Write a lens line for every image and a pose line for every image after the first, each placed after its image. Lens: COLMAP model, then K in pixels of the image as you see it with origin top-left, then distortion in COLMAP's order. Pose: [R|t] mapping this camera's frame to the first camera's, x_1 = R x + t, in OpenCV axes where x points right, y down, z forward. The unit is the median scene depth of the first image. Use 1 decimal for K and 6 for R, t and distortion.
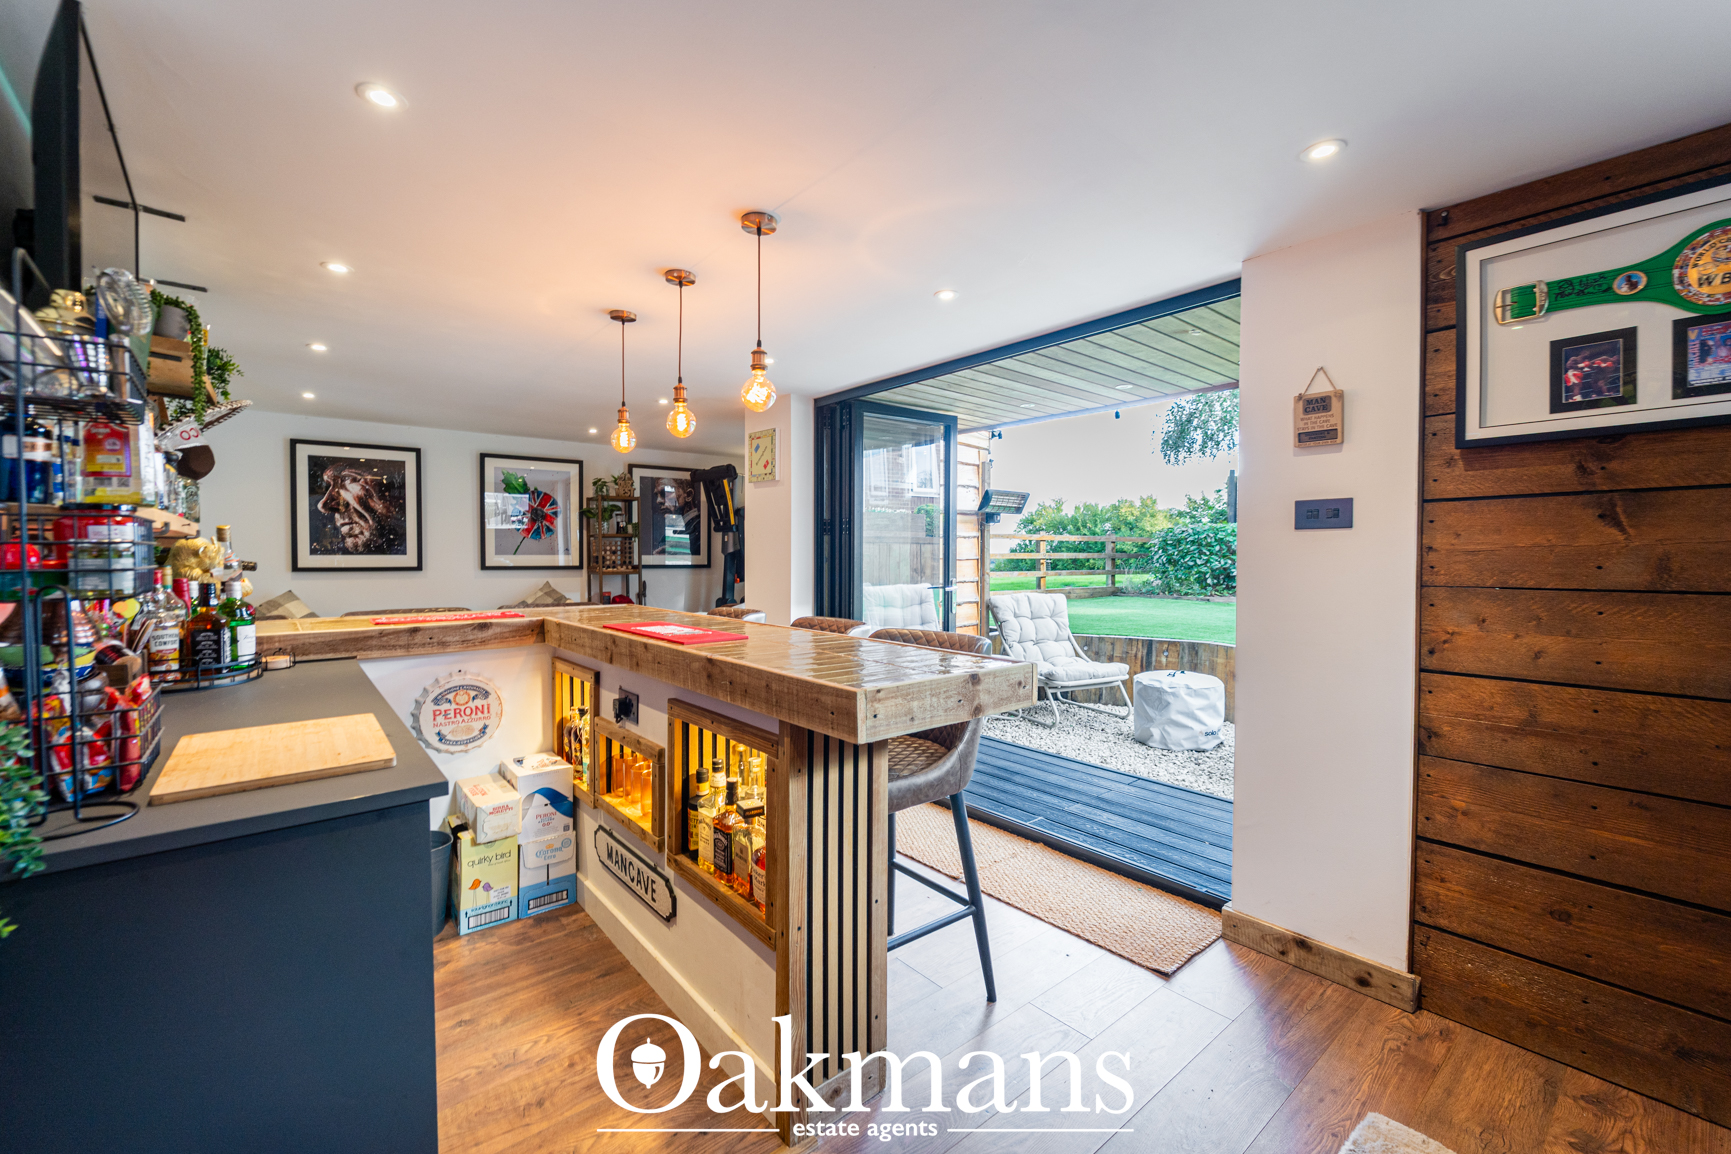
lens RADIAL K [[706.4, 0, 866.3], [0, 706.4, 564.6], [0, 0, 1]] dist [-0.002285, 0.000127]
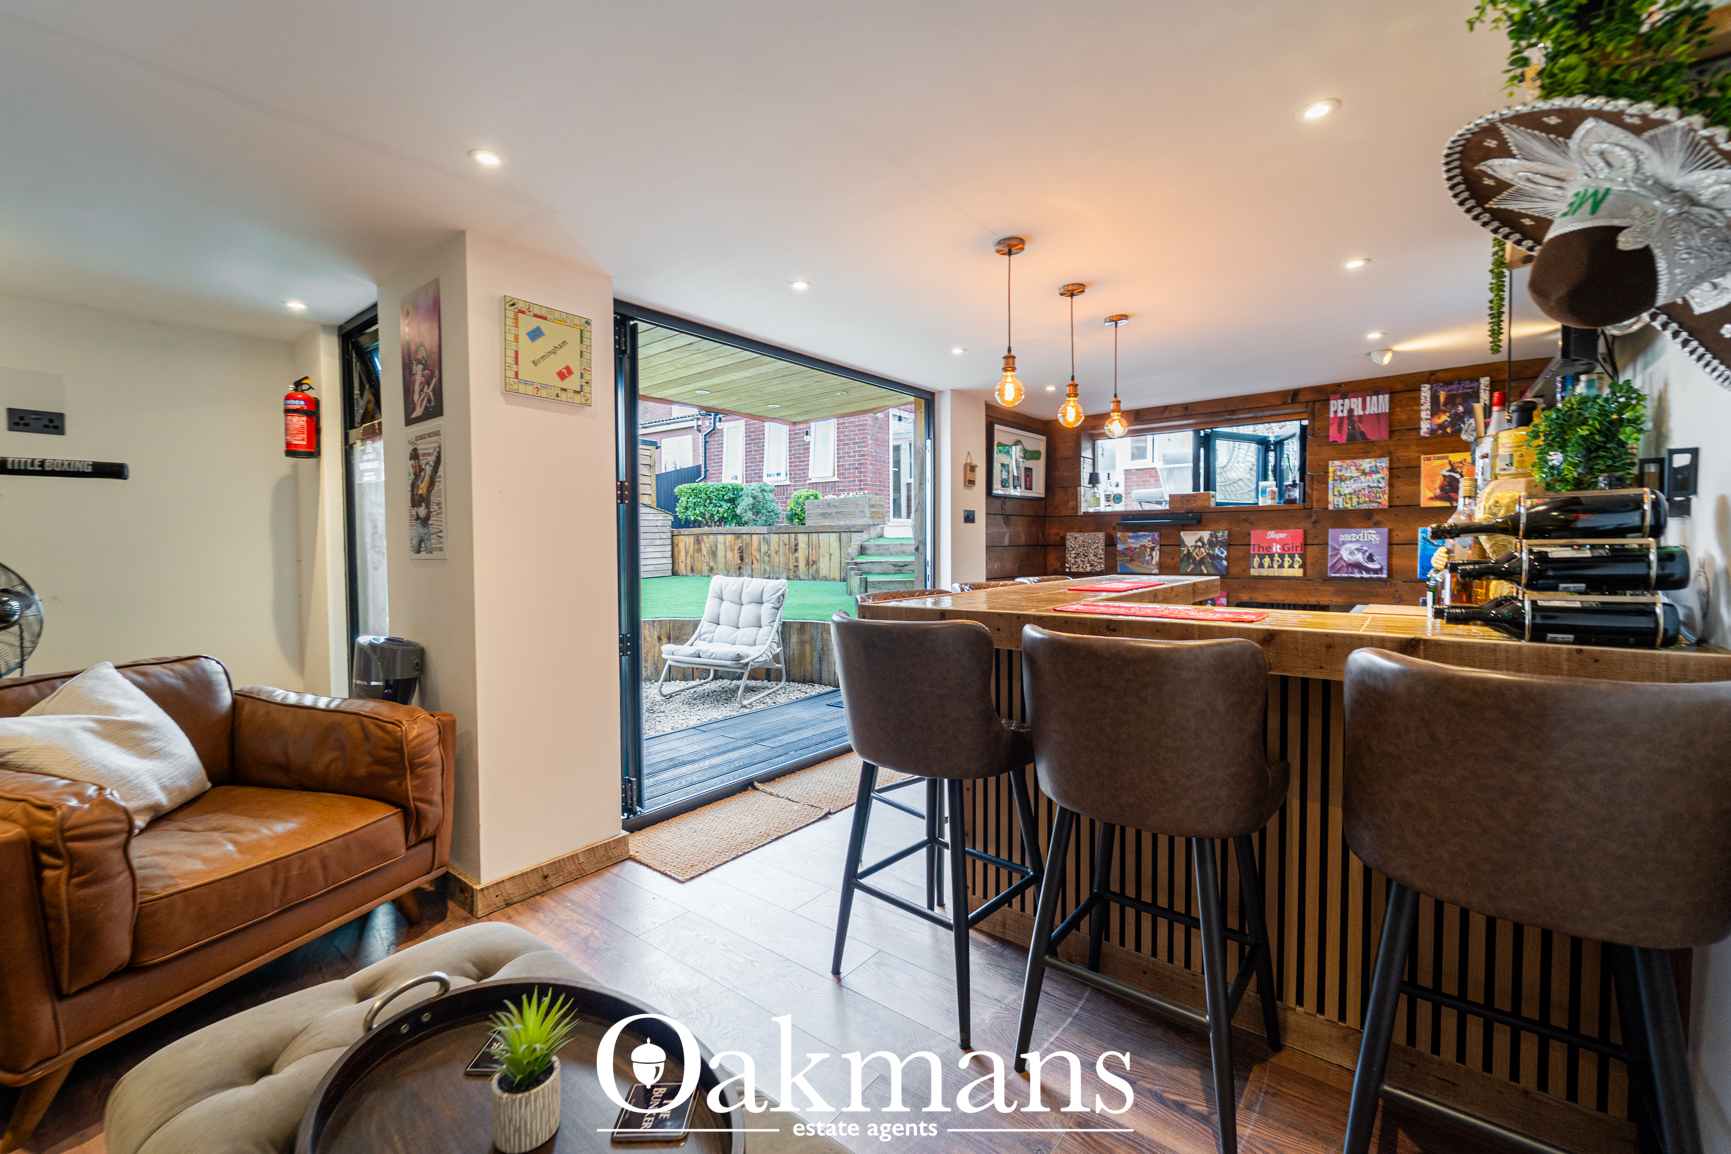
lens RADIAL K [[706.4, 0, 865.9], [0, 706.4, 568.4], [0, 0, 1]] dist [-0.002285, 0.000127]
pose [[-0.194435, -0.038136, 0.980174, -1.146105], [0.017821, 0.998942, 0.042401, -0.006033], [-0.980753, 0.025712, -0.193550, 1.332047]]
